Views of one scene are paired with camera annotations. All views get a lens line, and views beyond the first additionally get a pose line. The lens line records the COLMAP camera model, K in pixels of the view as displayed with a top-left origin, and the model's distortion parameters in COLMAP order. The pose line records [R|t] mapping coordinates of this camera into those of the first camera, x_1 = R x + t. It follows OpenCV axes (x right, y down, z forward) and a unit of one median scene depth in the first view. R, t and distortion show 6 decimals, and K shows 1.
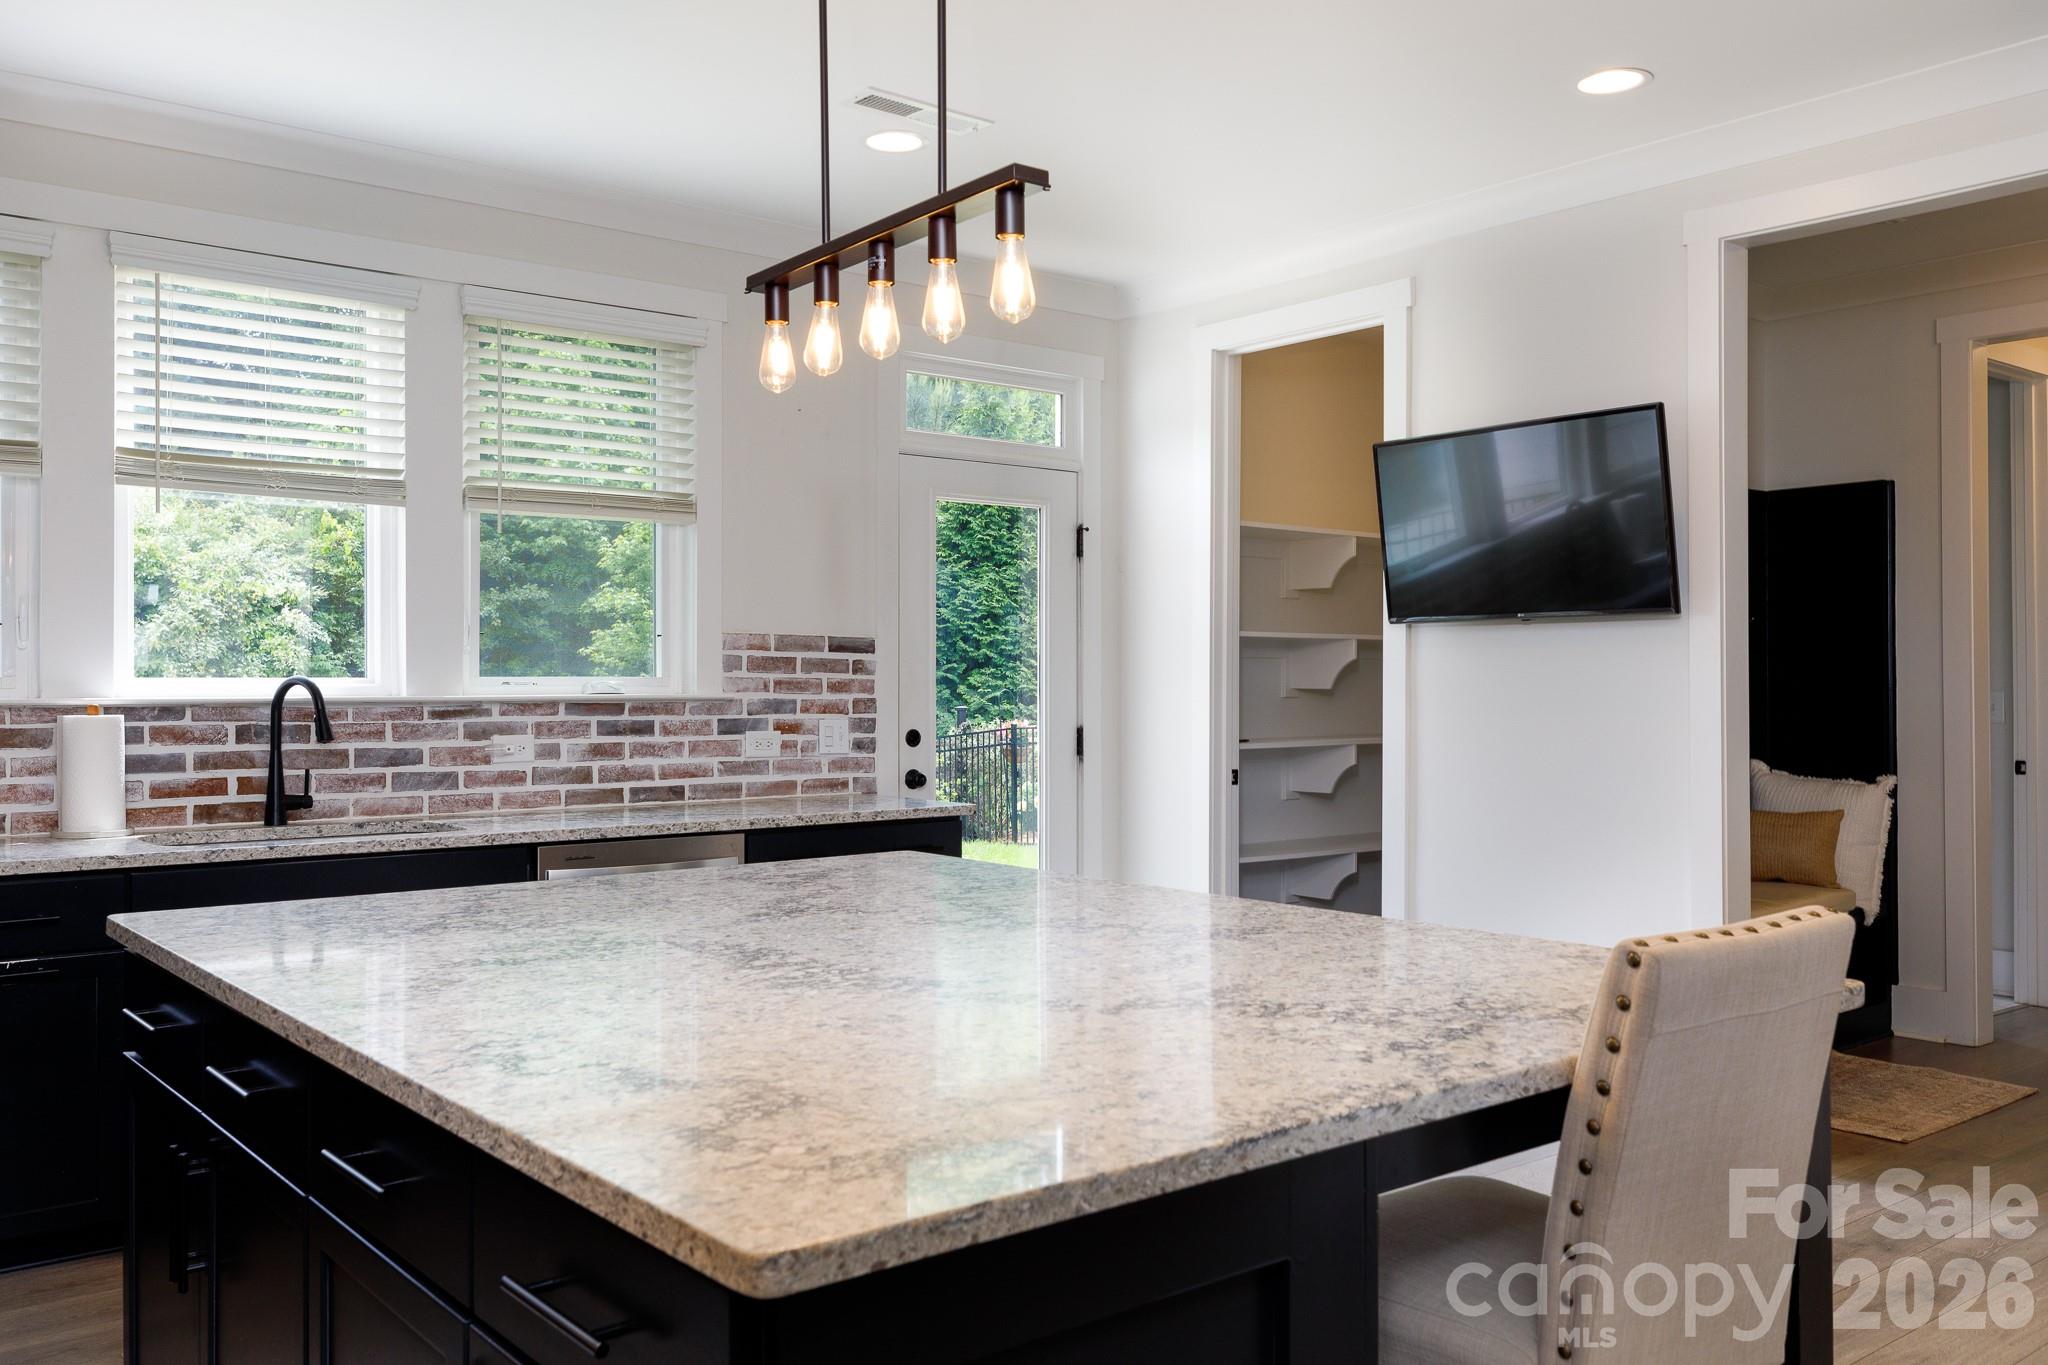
lens RADIAL K [[1678.6, 0, 1032.4], [0, 1678.6, 679.1], [0, 0, 1]] dist [0.003599, -0.003826]
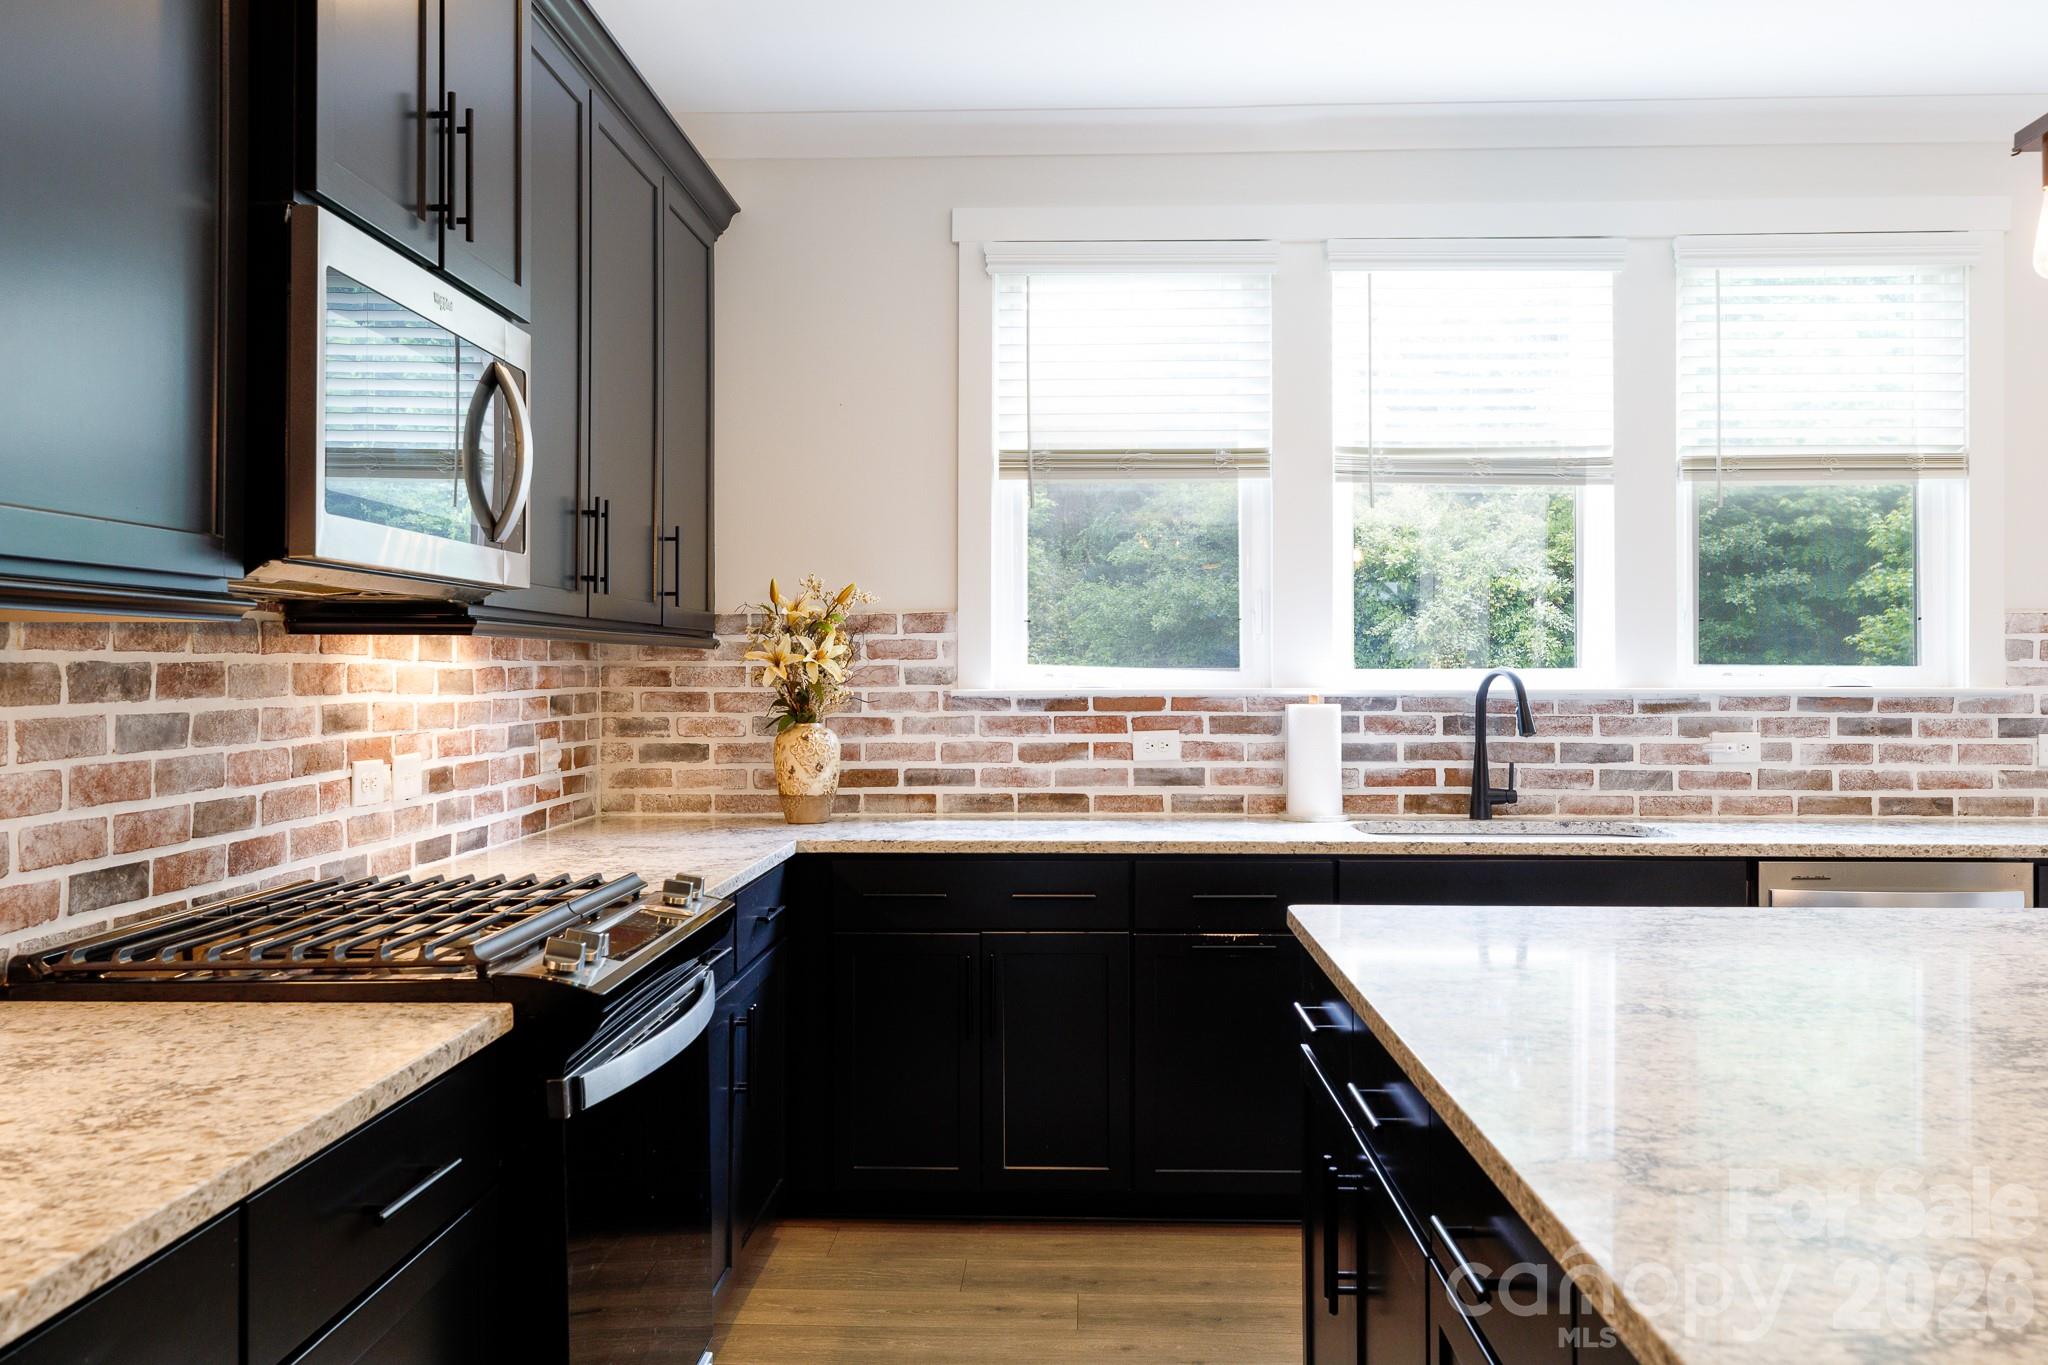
lens RADIAL K [[1678.6, 0, 1018.2], [0, 1678.6, 665.7], [0, 0, 1]] dist [0.003599, -0.003826]
pose [[0.749360, -0.002434, -0.662158, -0.004125], [0.000856, 0.999996, -0.002707, -0.000001], [0.662162, 0.001462, 0.749360, 0.081492]]
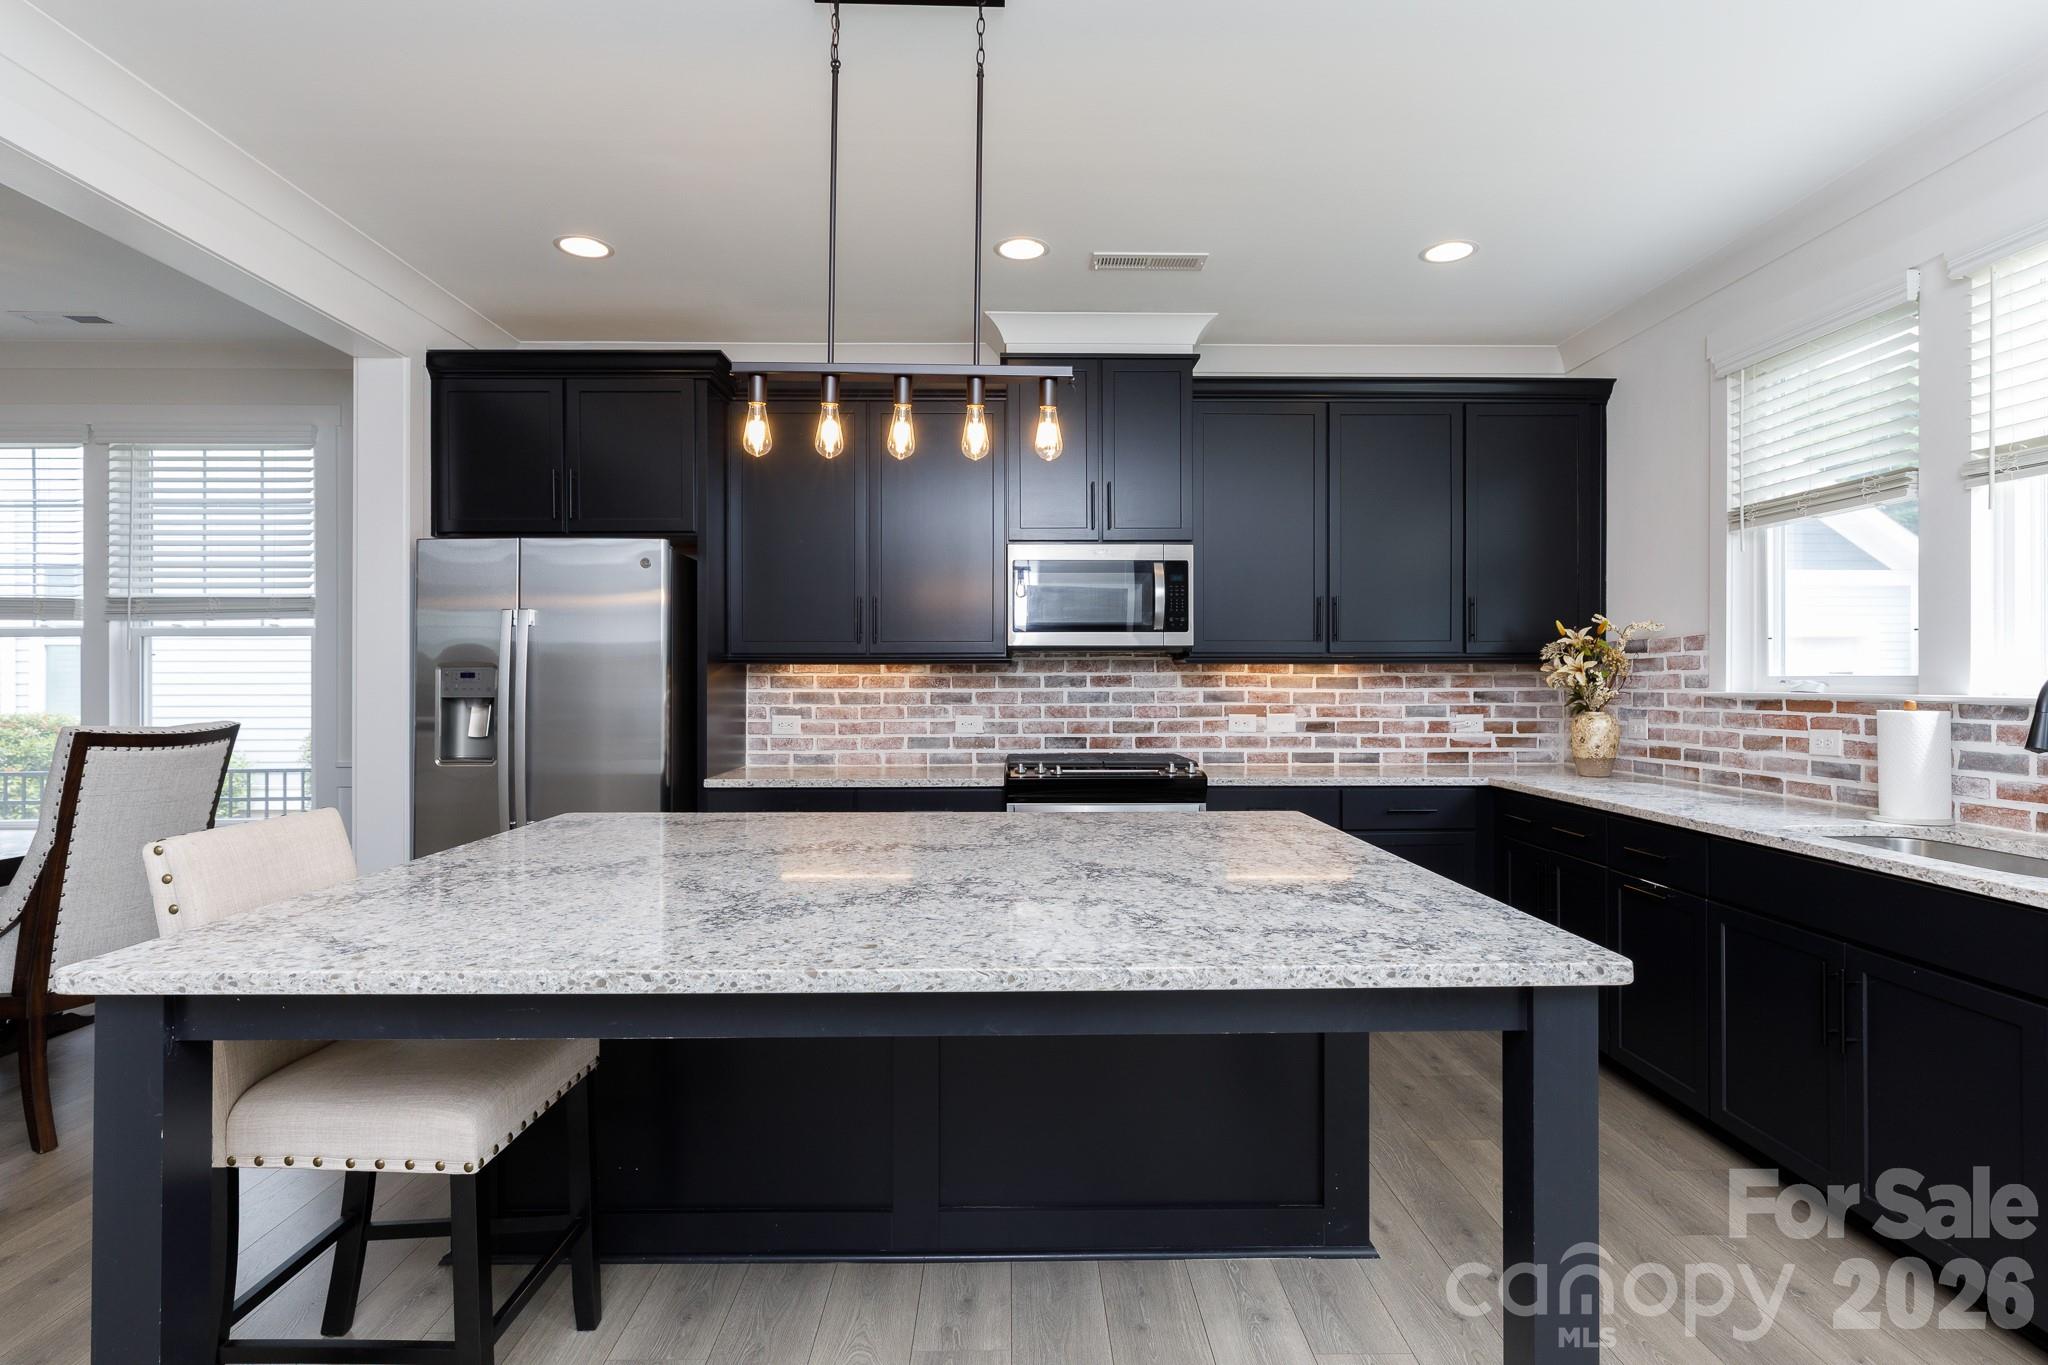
lens RADIAL K [[1030.6, 0, 1029.1], [0, 1030.6, 673.4], [0, 0, 1]] dist [0.002469, -0.000865]
pose [[-0.615573, -0.003491, -0.788072, 0.273211], [0.000820, 0.999987, -0.005070, 0.000408], [0.788079, -0.003767, -0.615562, 0.829499]]
